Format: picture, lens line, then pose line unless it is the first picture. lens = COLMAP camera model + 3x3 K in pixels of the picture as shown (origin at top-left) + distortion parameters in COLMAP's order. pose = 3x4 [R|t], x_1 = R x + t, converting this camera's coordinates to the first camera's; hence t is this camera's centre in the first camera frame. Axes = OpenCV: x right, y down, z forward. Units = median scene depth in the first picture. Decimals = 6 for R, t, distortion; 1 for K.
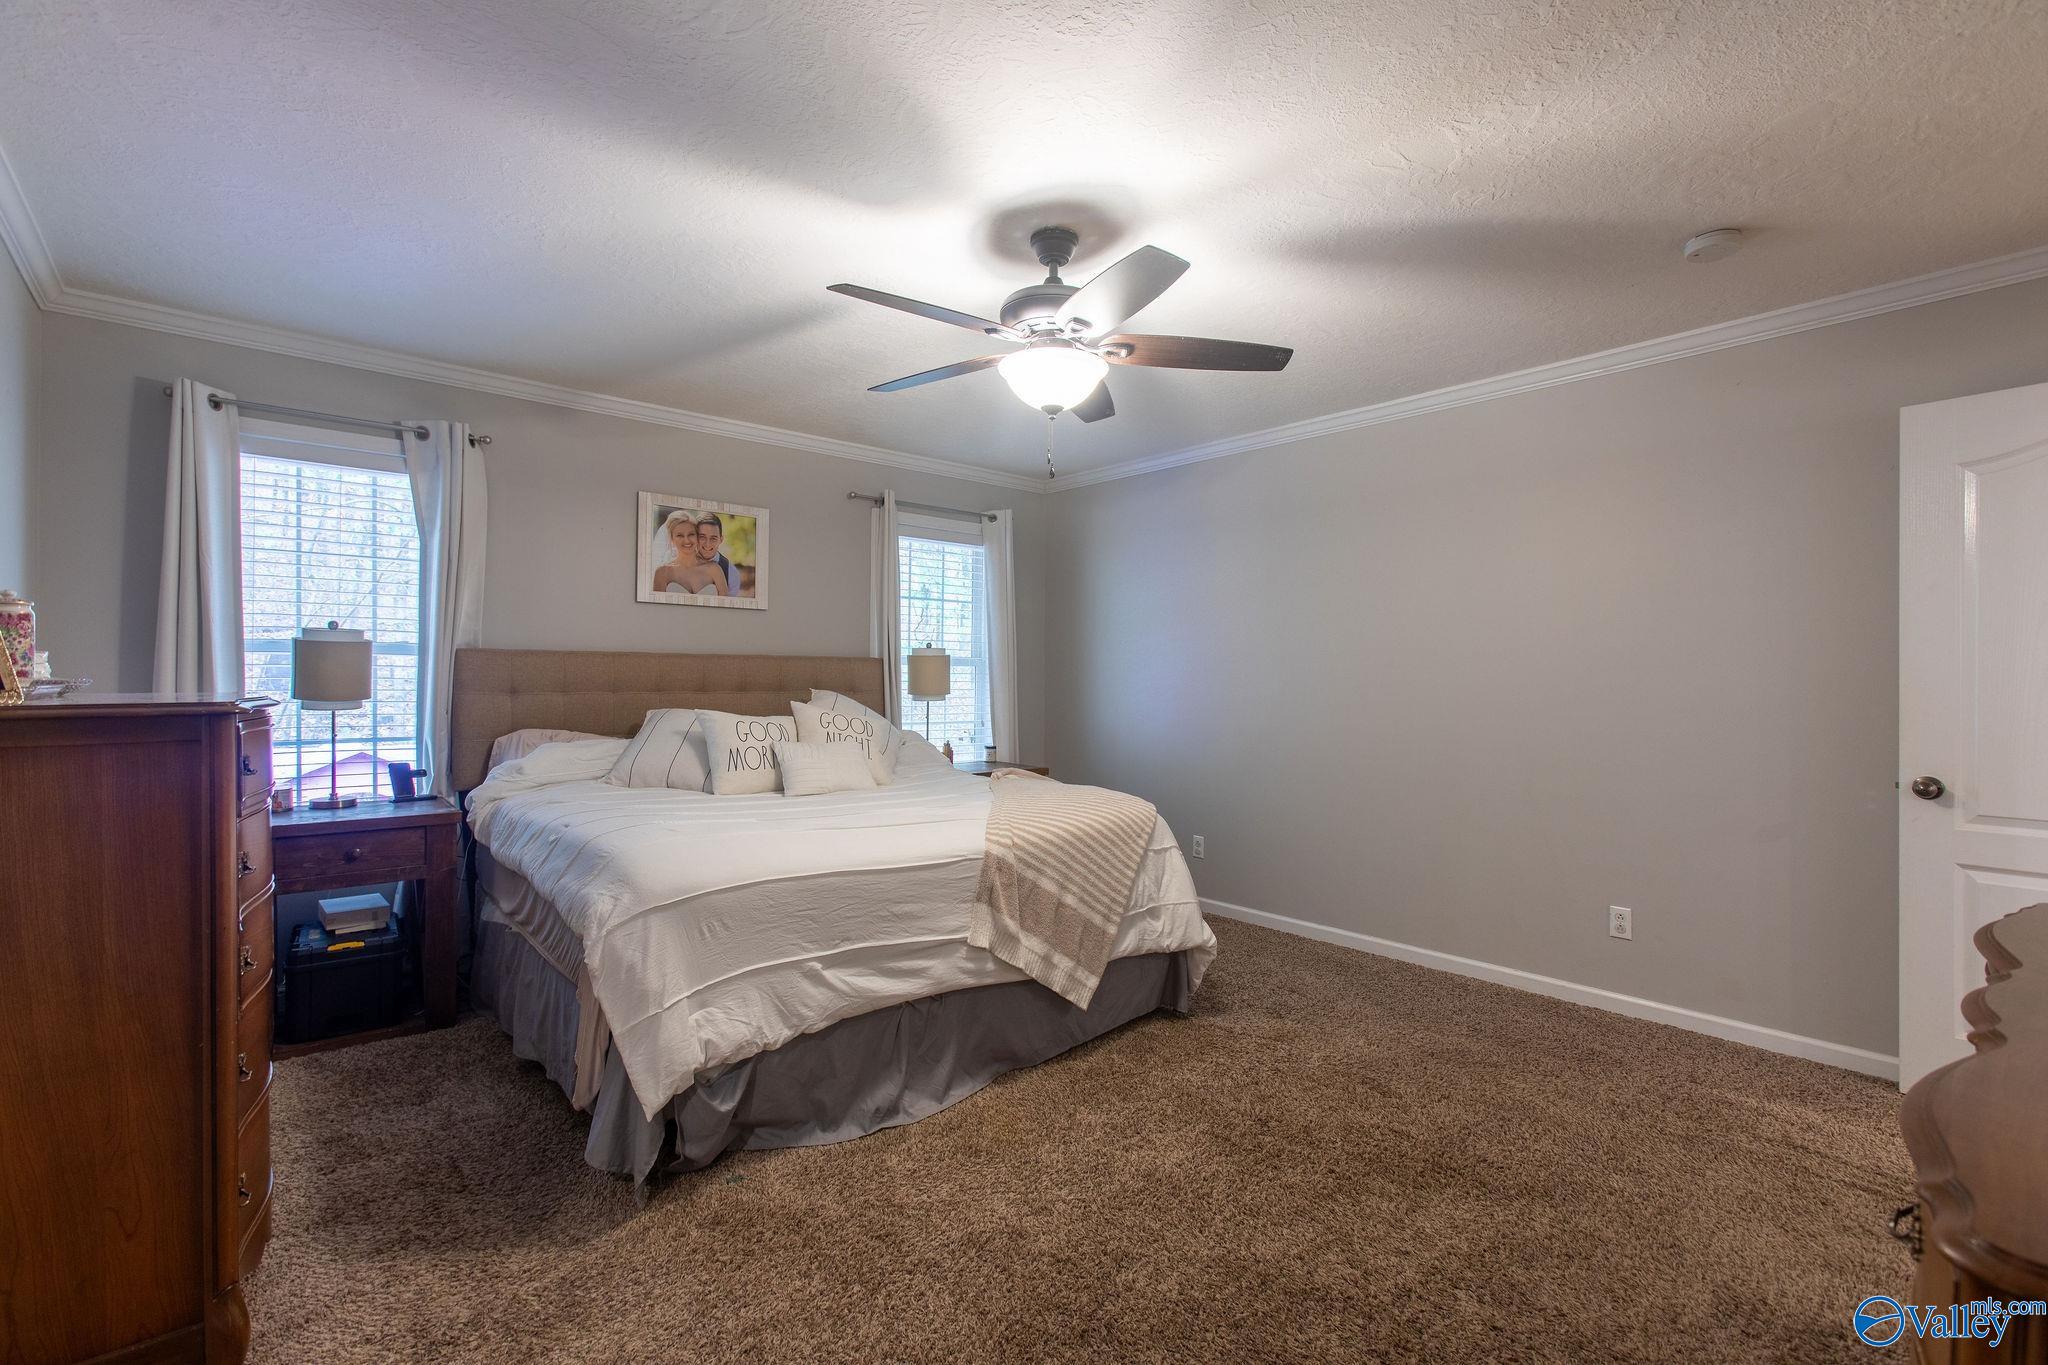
lens RADIAL K [[907.7, 0, 1018.0], [0, 907.7, 680.2], [0, 0, 1]] dist [-0.009893, 0.009398]
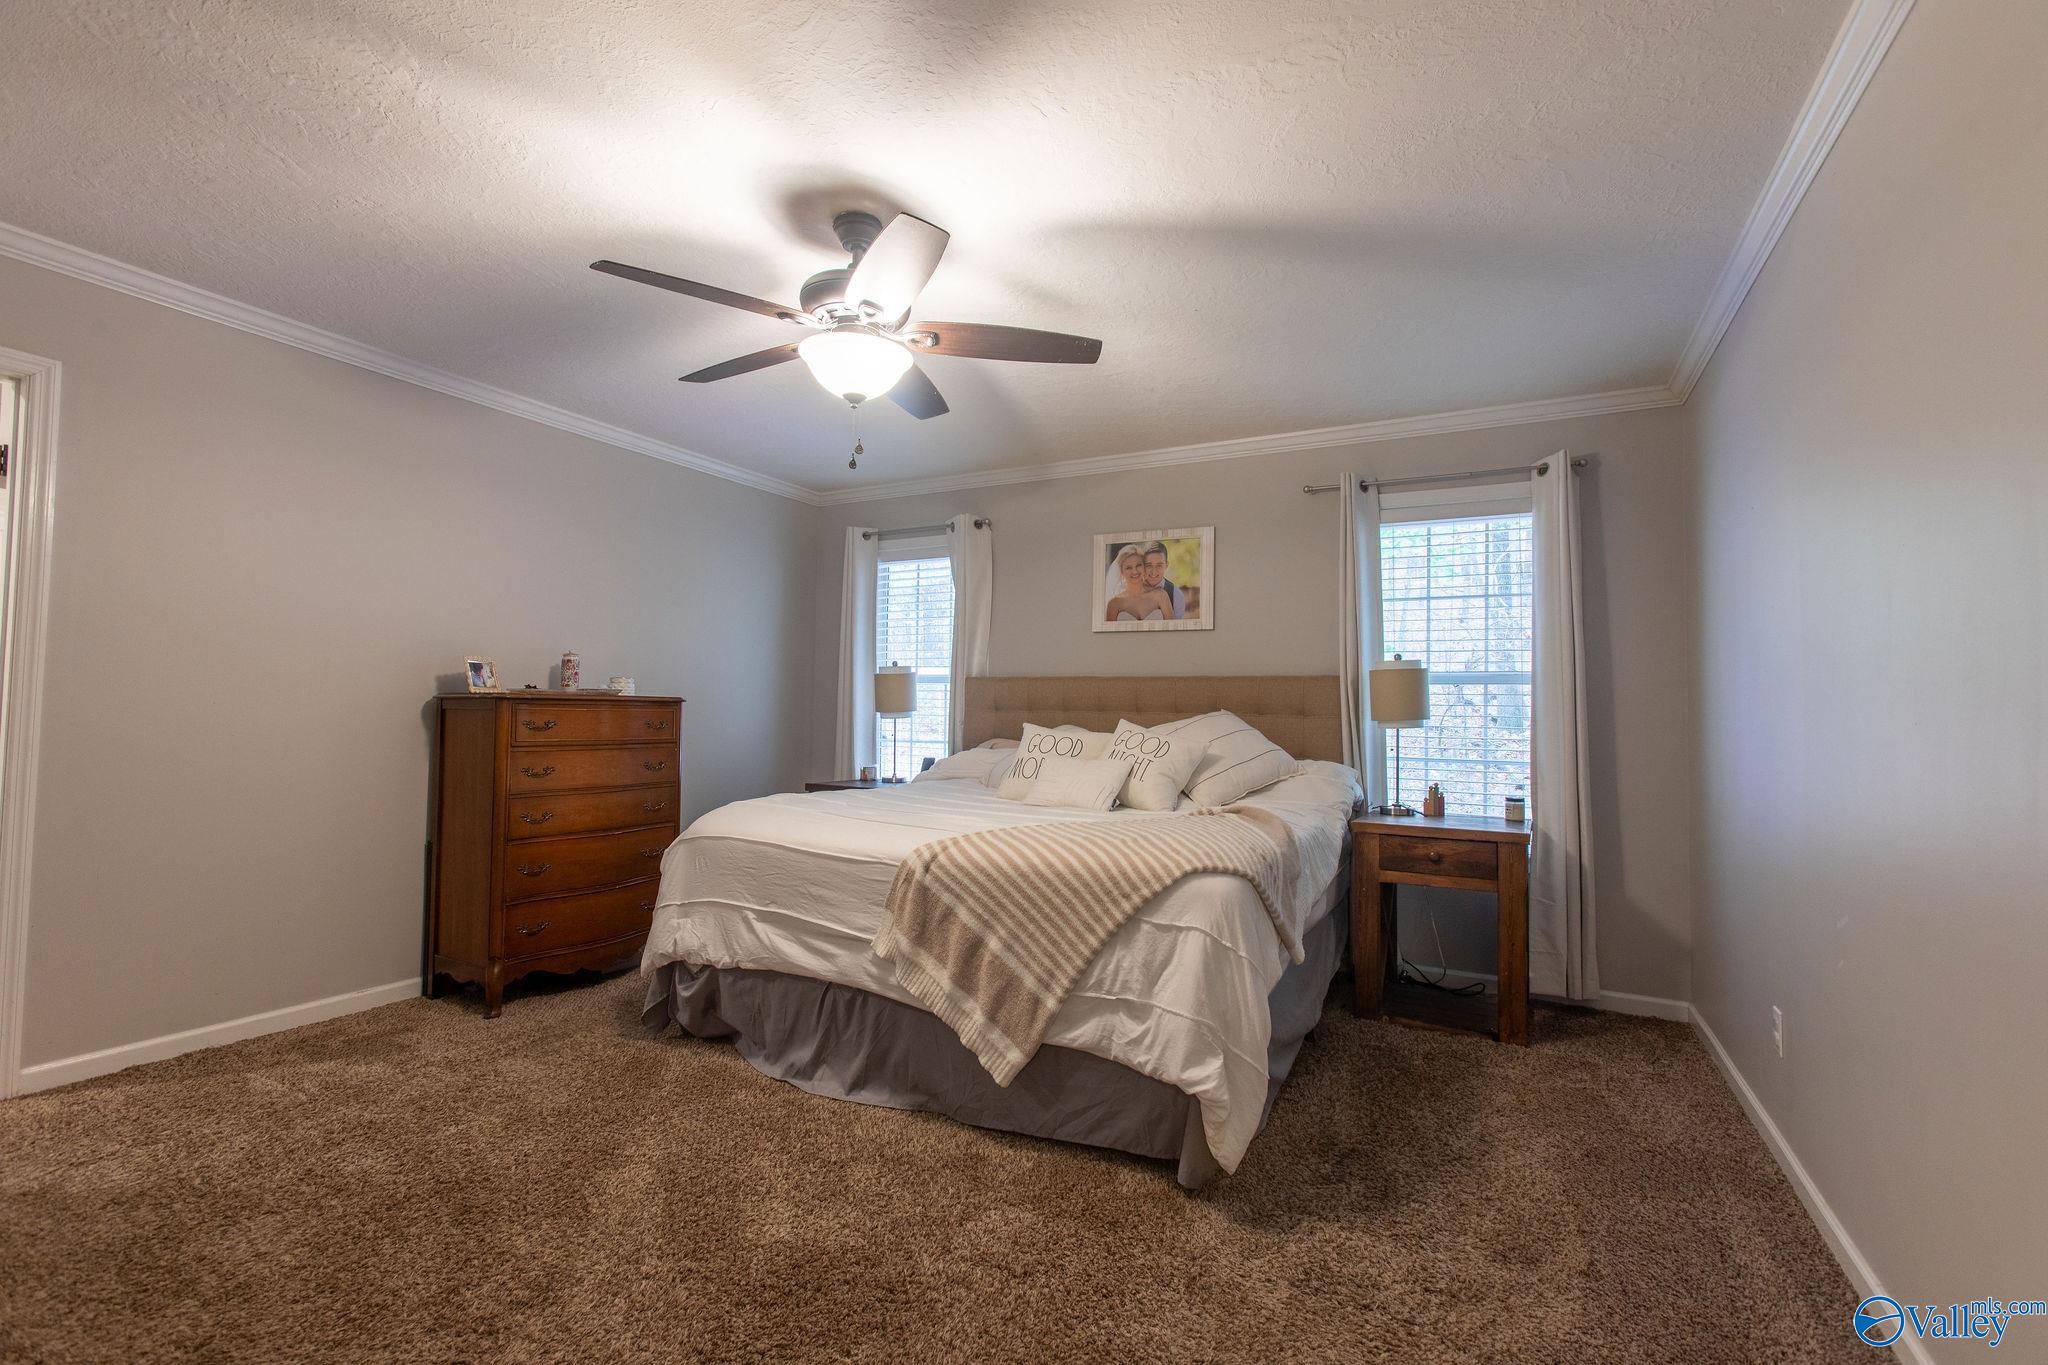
lens RADIAL K [[907.7, 0, 1018.0], [0, 907.7, 680.2], [0, 0, 1]] dist [-0.009893, 0.009398]
pose [[0.362190, -0.033585, -0.931499, 0.699516], [-0.018597, 0.998891, -0.043246, 0.028632], [0.931919, 0.032987, 0.361164, 0.581389]]
